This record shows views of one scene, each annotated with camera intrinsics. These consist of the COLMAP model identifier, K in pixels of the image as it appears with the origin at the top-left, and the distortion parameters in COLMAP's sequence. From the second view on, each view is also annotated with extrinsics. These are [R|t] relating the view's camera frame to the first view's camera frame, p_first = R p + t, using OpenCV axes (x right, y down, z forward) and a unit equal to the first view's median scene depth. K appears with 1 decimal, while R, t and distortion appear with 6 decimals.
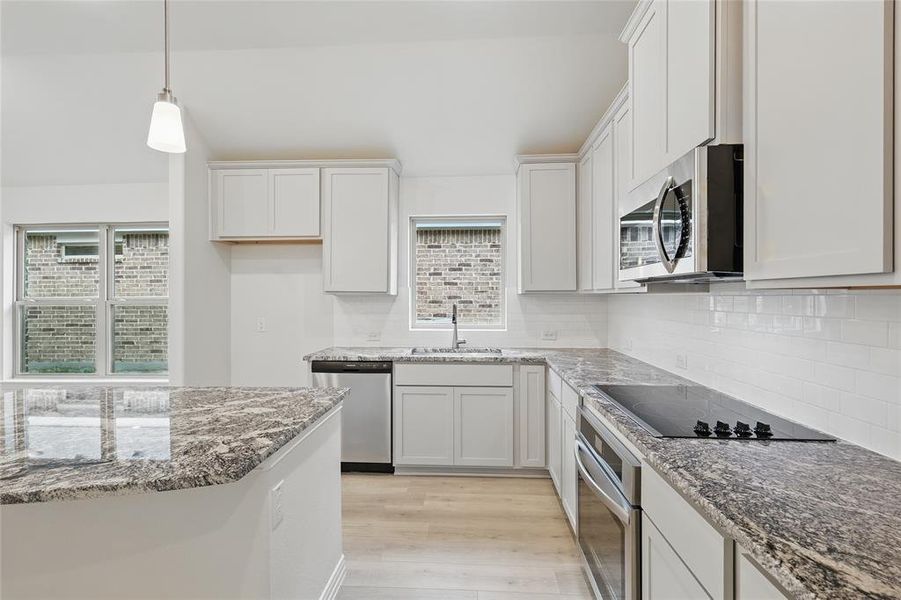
lens RADIAL K [[425.0, 0, 449.0], [0, 425.0, 294.9], [0, 0, 1]] dist [0.007637, 0.000317]
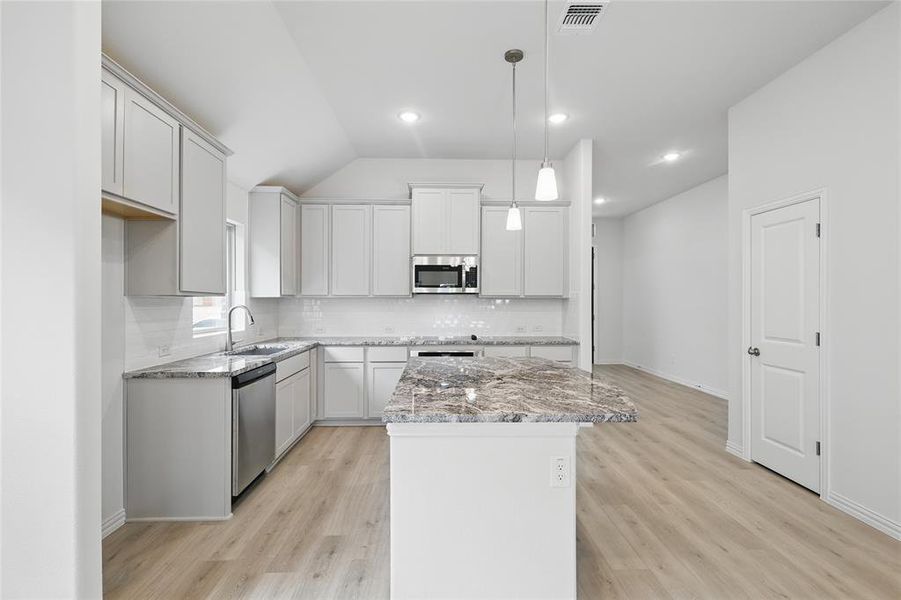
lens RADIAL K [[411.3, 0, 451.2], [0, 411.3, 296.9], [0, 0, 1]] dist [0.003482, -0.000088]
pose [[-0.097596, 0.010293, 0.995173, -1.044001], [-0.002282, 0.999942, -0.010566, 0.007914], [-0.995223, -0.003302, -0.097567, 0.594198]]
